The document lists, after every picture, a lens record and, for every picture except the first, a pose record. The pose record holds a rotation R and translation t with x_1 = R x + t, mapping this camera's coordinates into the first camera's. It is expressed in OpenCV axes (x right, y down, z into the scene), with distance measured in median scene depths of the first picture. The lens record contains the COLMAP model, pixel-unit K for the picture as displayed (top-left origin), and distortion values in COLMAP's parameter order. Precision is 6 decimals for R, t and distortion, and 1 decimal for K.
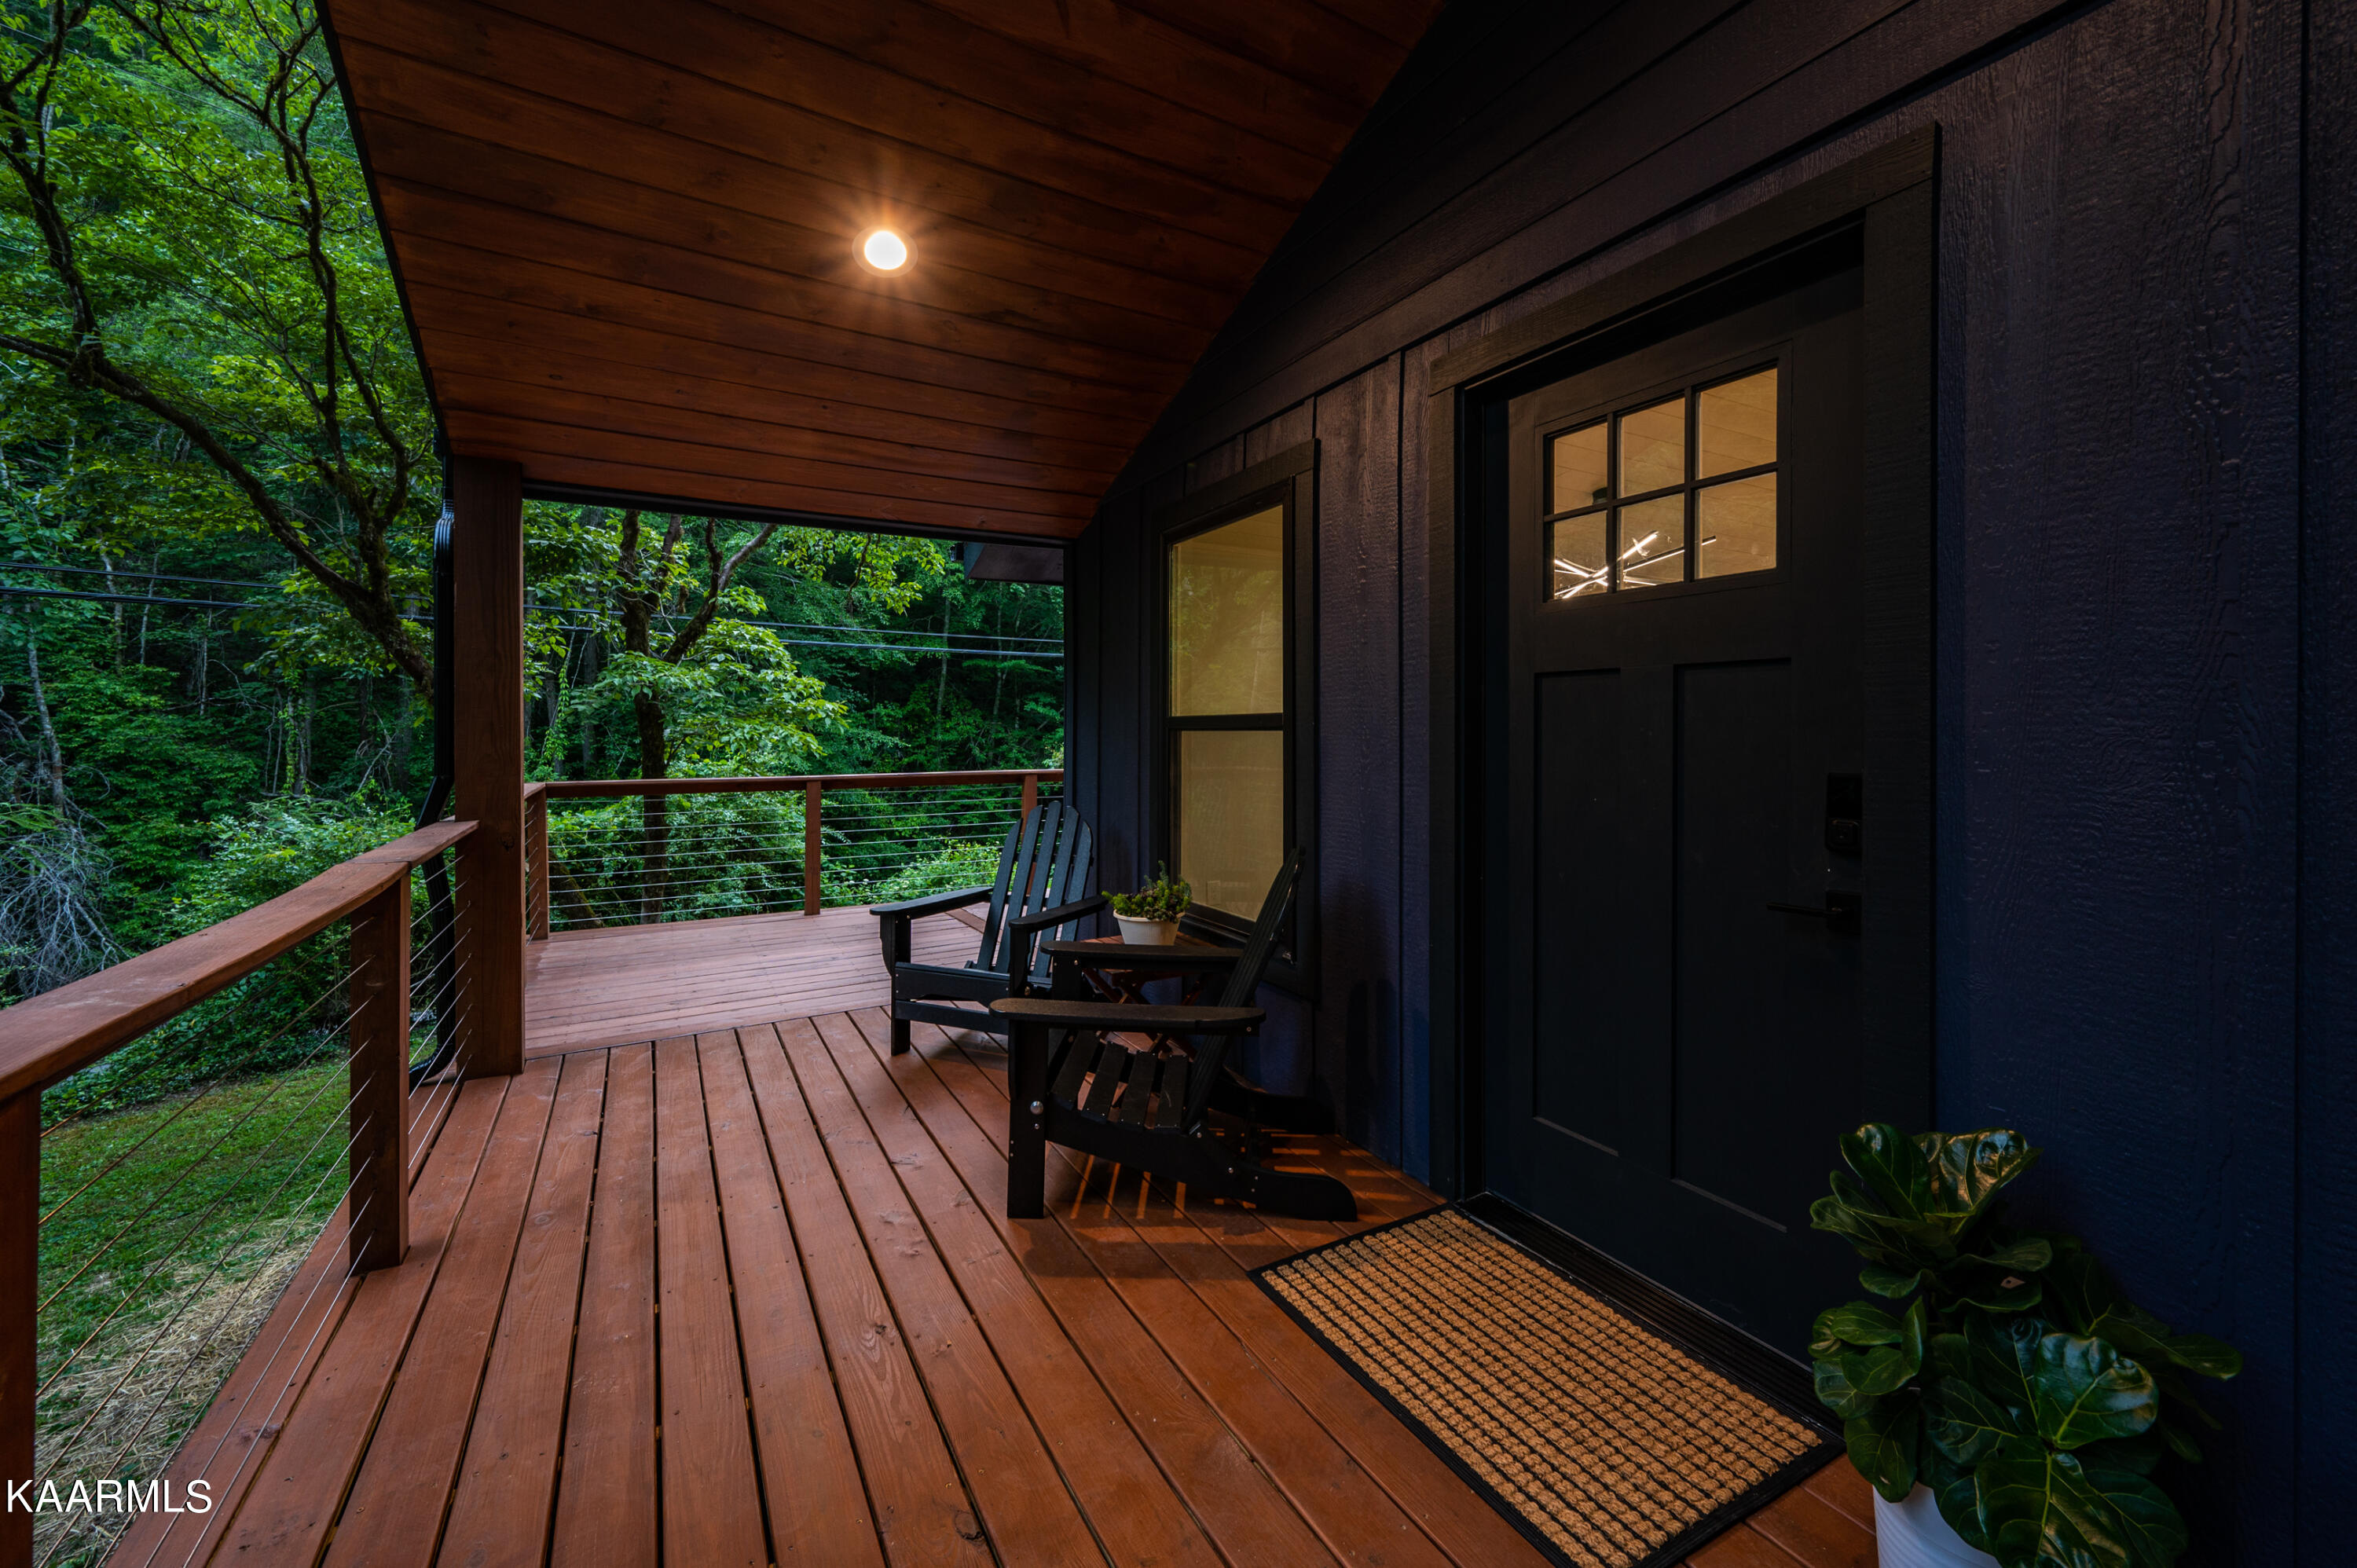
lens RADIAL K [[950.3, 0, 1168.7], [0, 950.3, 727.8], [0, 0, 1]] dist [-0.000222, -0.000023]
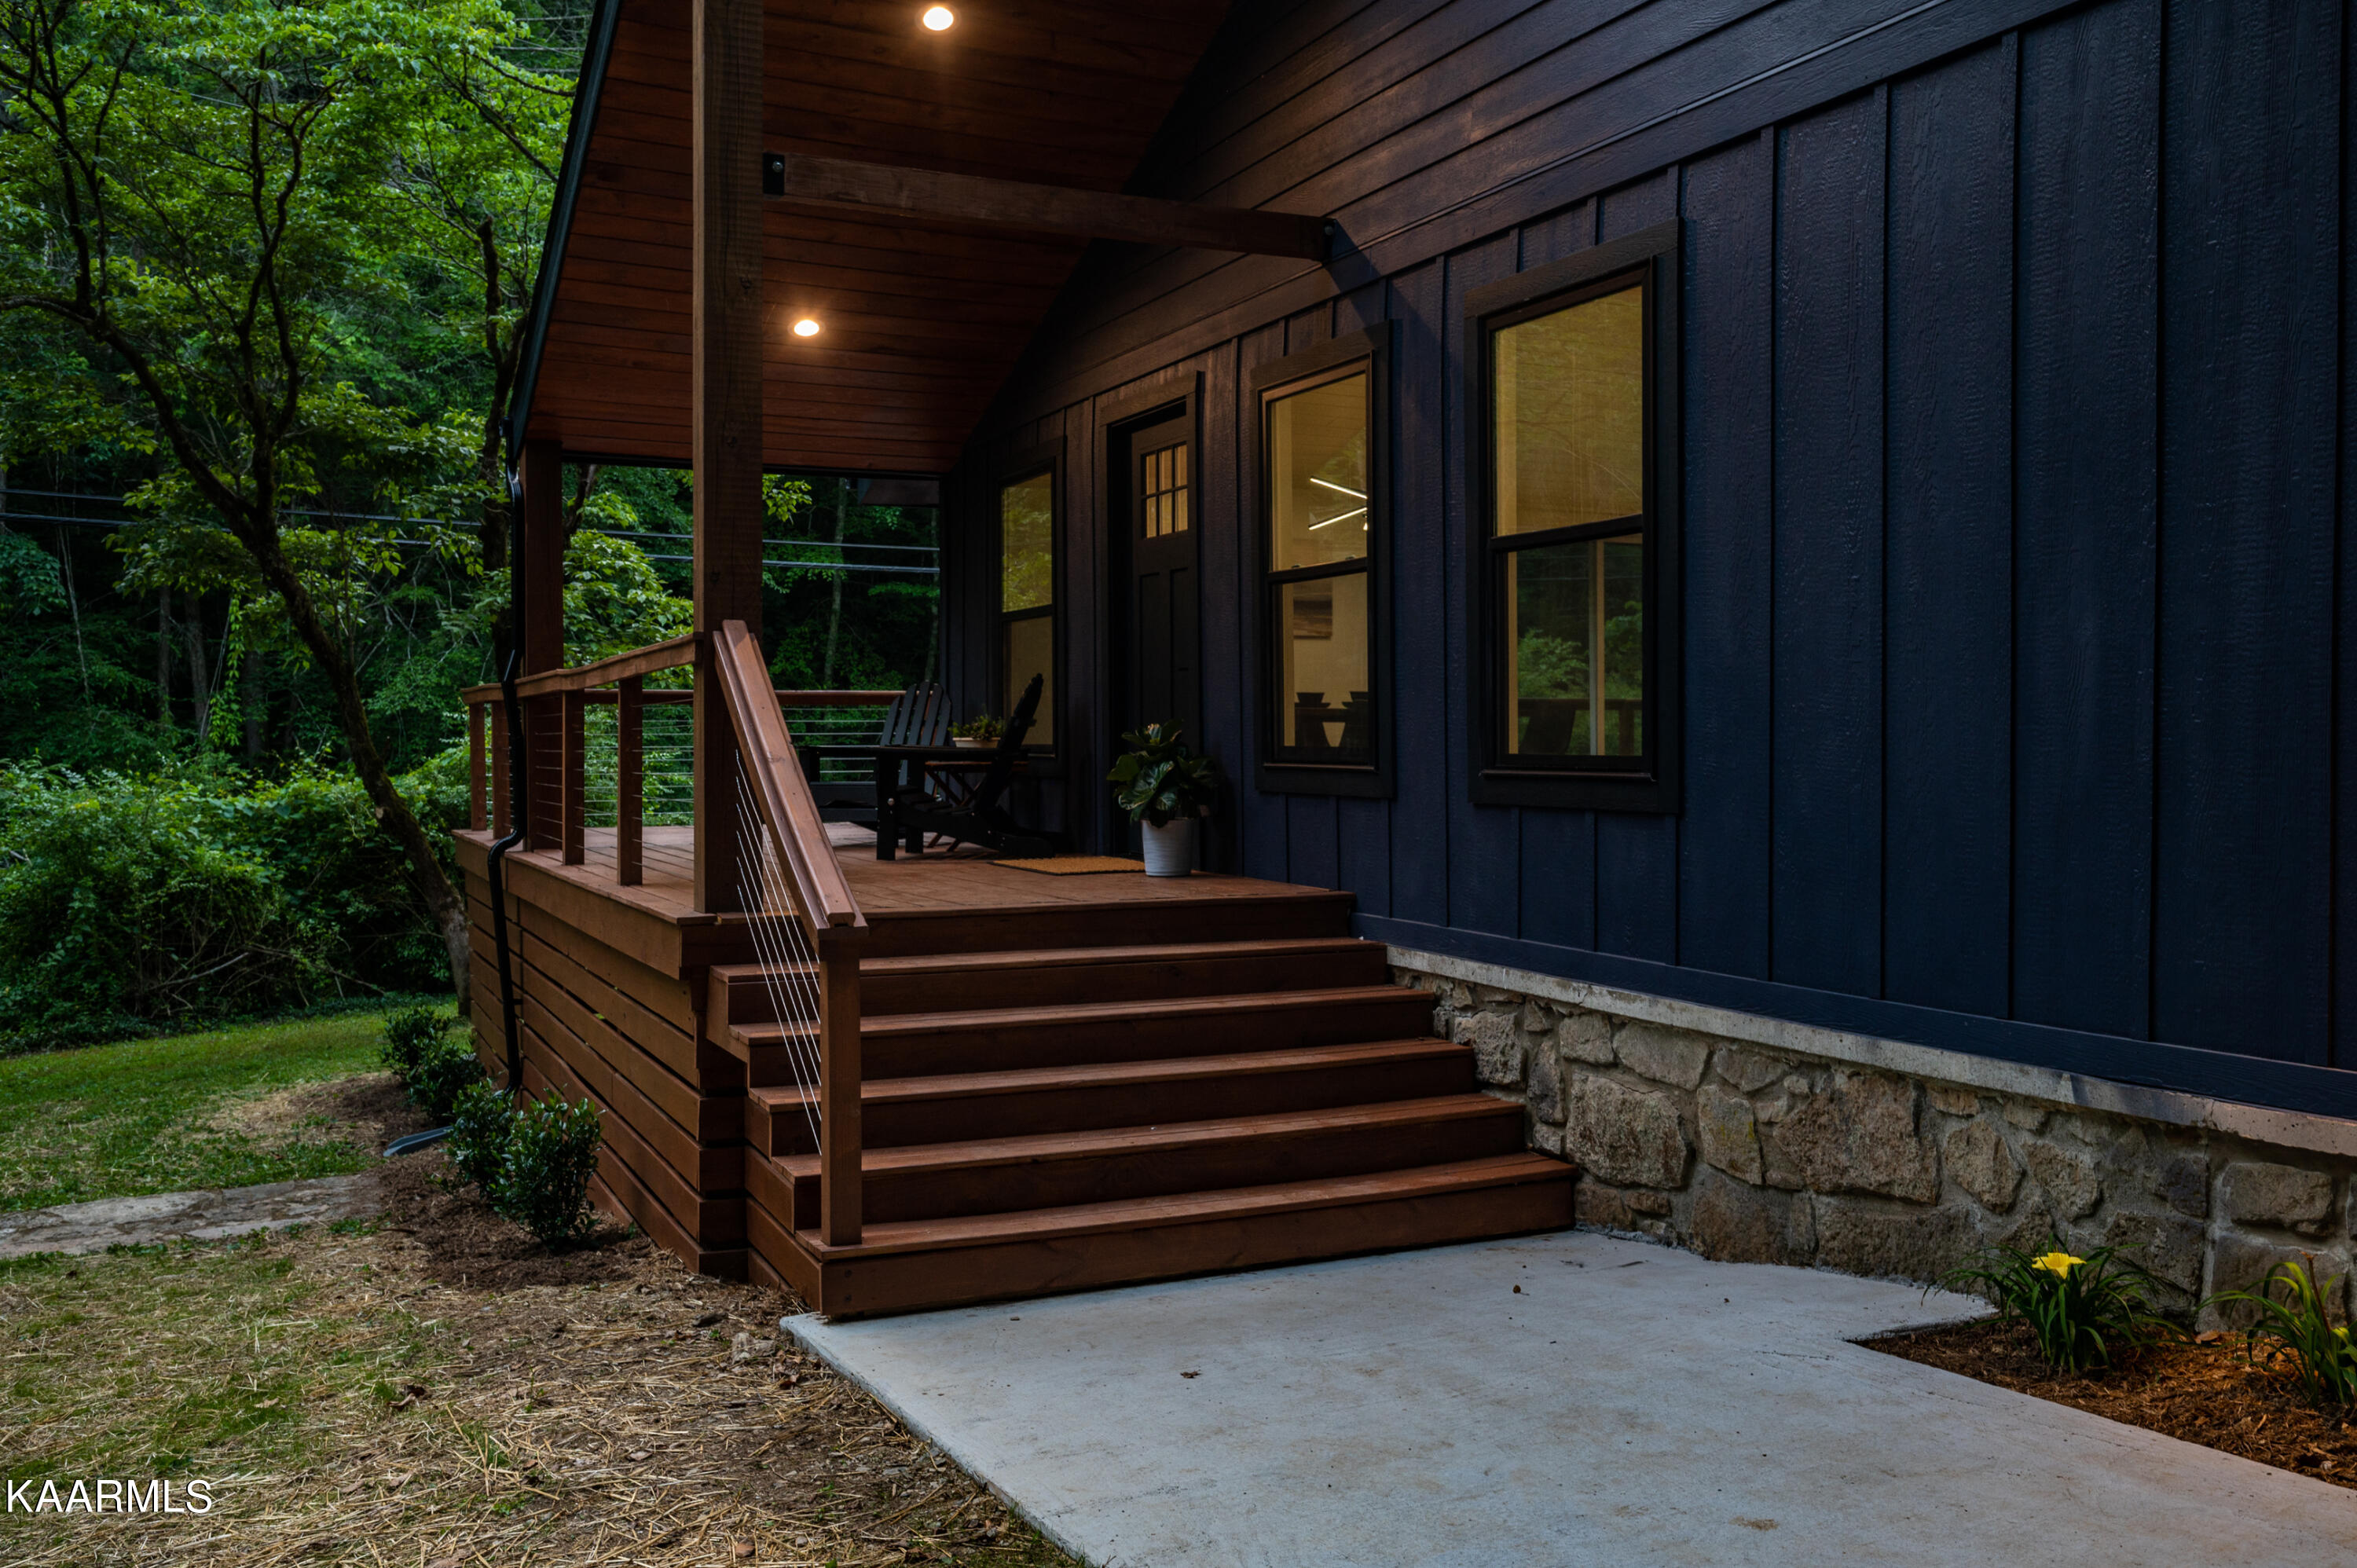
lens RADIAL K [[2118.6, 0, 1181.7], [0, 2118.6, 788.8], [0, 0, 1]] dist [-0.006020, -0.001519]
pose [[0.997557, 0.003088, -0.069784, 0.205695], [-0.001442, 0.999720, 0.023621, 0.073711], [0.069837, -0.023463, 0.997282, -0.888046]]
